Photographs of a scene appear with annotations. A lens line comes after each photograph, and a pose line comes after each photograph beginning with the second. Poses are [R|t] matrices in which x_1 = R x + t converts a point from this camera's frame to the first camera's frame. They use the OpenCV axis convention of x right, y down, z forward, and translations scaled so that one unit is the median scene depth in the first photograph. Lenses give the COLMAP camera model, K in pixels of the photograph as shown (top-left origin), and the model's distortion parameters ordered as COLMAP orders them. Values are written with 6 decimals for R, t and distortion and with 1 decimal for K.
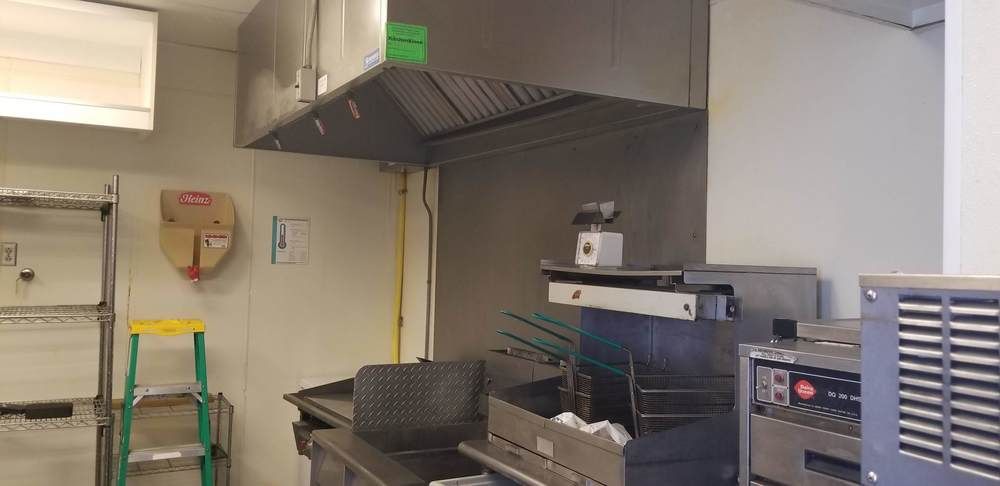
lens RADIAL K [[783.8, 0, 496.5], [0, 783.8, 246.2], [0, 0, 1]] dist [0.092730, -0.149412]
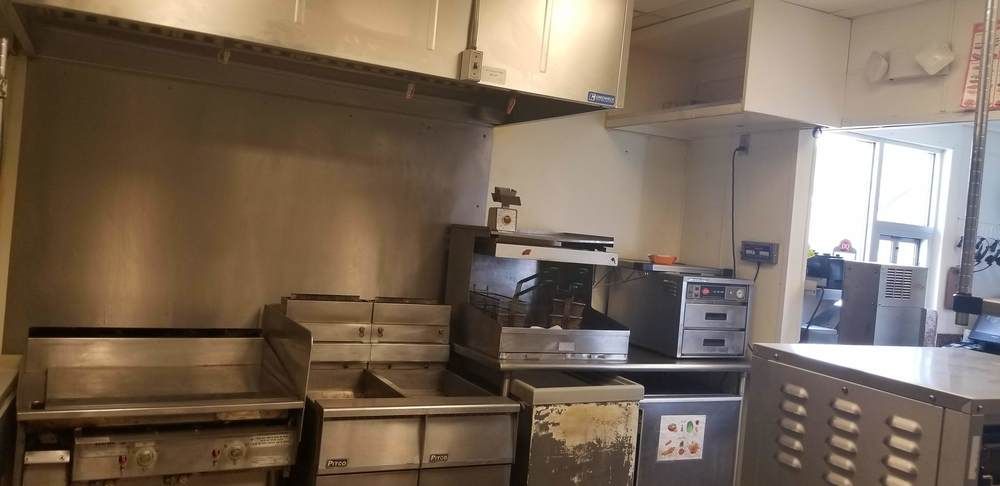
lens RADIAL K [[783.8, 0, 496.5], [0, 783.8, 246.2], [0, 0, 1]] dist [0.092730, -0.149412]
pose [[0.039988, -0.036081, 0.998549, -1.762896], [-0.099664, 0.994220, 0.039916, -0.006251], [-0.994217, -0.101116, 0.036160, 1.236053]]
